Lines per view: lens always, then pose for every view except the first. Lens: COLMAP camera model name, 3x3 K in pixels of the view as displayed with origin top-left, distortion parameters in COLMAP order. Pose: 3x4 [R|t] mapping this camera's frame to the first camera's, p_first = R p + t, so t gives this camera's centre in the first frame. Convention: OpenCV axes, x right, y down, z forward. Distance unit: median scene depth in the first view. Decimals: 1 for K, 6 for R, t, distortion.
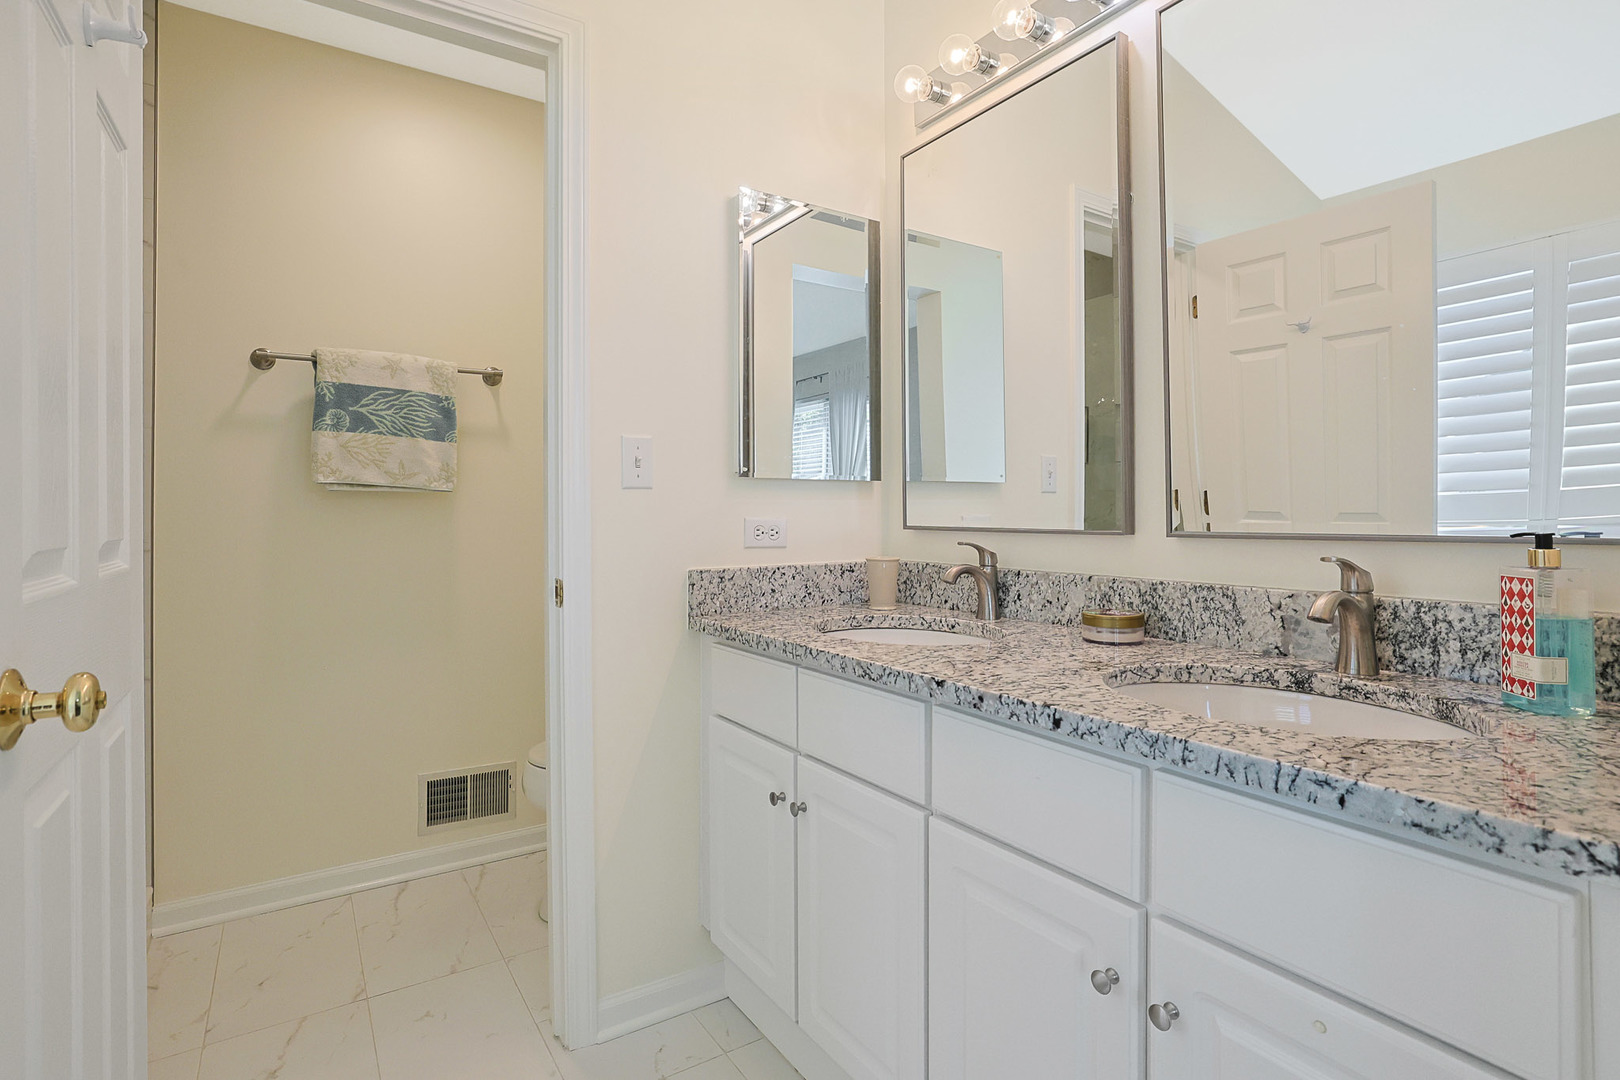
lens RADIAL K [[799.6, 0, 807.5], [0, 799.6, 493.4], [0, 0, 1]] dist [-0.057683, 0.024948]
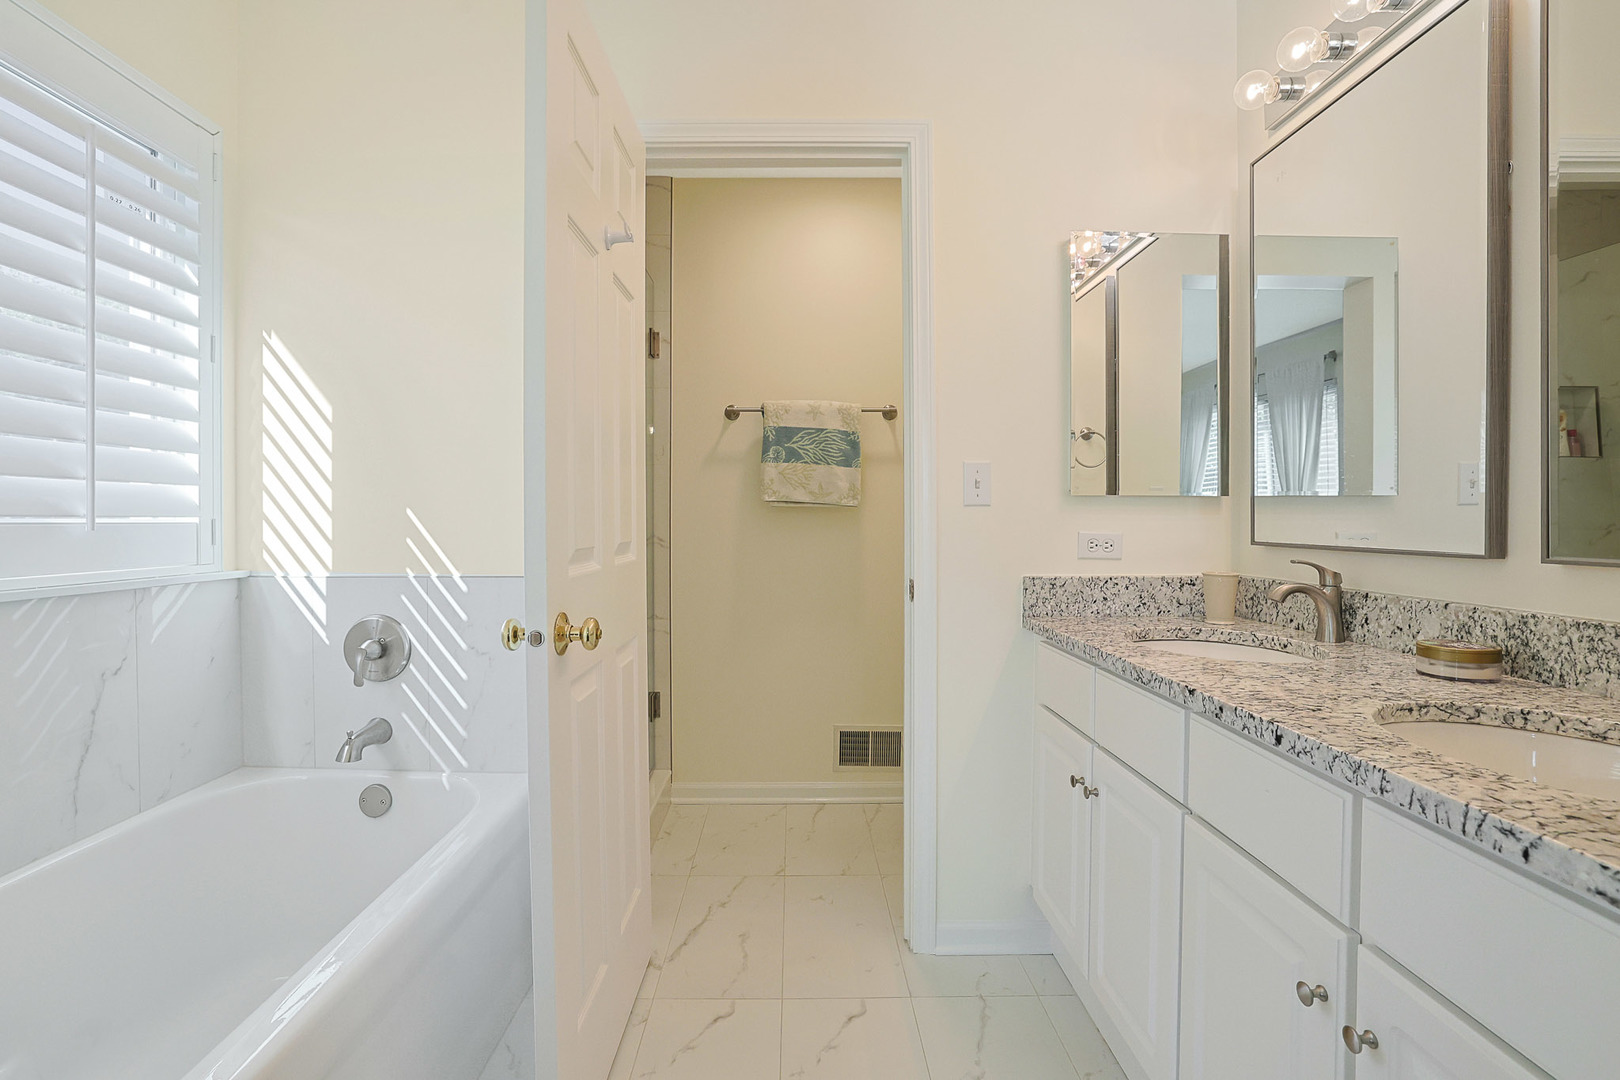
lens RADIAL K [[736.9, 0, 796.6], [0, 736.9, 517.7], [0, 0, 1]] dist [-0.052842, 0.013660]
pose [[0.841725, 0.004985, -0.539884, 0.152600], [0.006741, 0.999782, 0.019741, -0.012165], [0.539865, -0.020256, 0.841508, -0.066937]]
